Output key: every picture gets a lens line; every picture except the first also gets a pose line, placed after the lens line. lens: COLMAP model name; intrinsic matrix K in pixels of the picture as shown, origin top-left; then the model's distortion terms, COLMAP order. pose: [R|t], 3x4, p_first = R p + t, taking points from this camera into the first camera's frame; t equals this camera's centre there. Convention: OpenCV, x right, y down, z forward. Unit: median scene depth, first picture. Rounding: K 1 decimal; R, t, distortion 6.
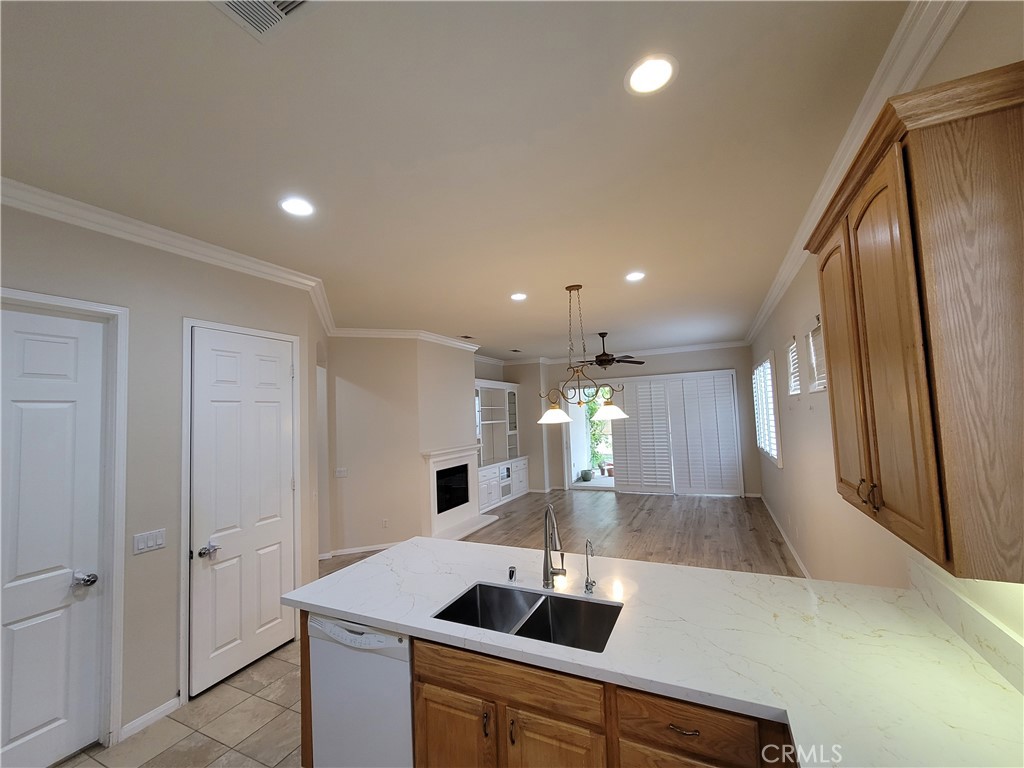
lens RADIAL K [[416.0, 0, 513.5], [0, 416.0, 386.2], [0, 0, 1]] dist [0.000846, 0.000117]
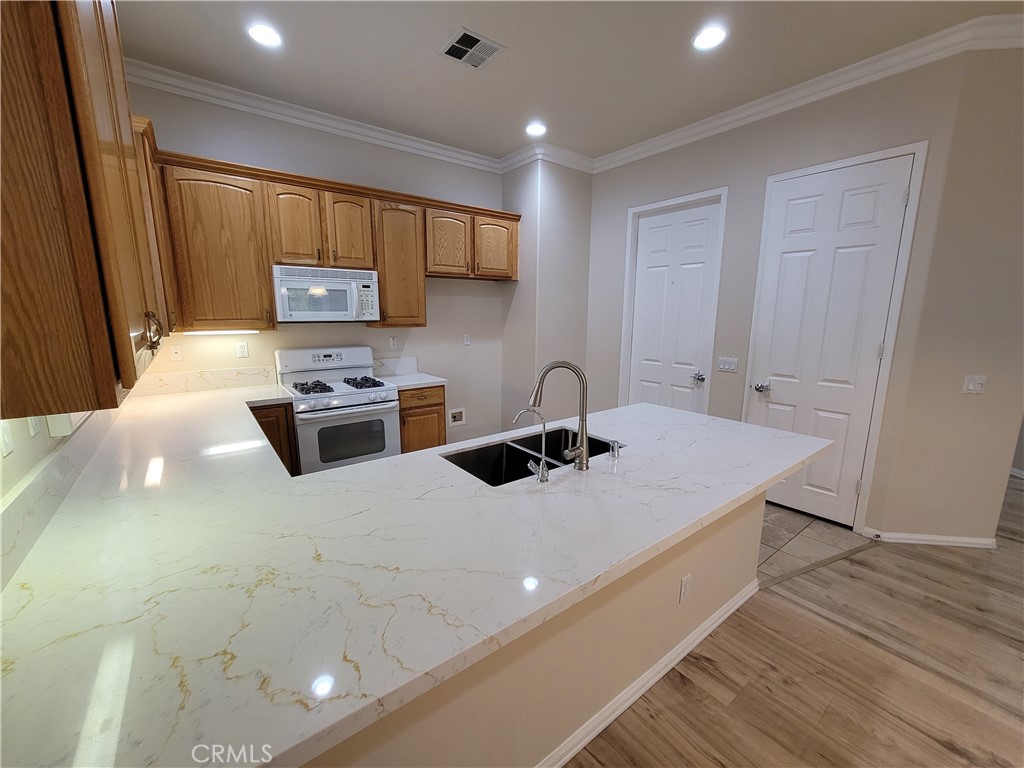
lens RADIAL K [[416.0, 0, 511.7], [0, 416.0, 387.0], [0, 0, 1]] dist [0.000846, 0.000117]
pose [[-0.460559, 0.200187, -0.864760, 0.667115], [0.078054, 0.979596, 0.185201, 0.139651], [0.884190, 0.017798, -0.466787, 1.047455]]
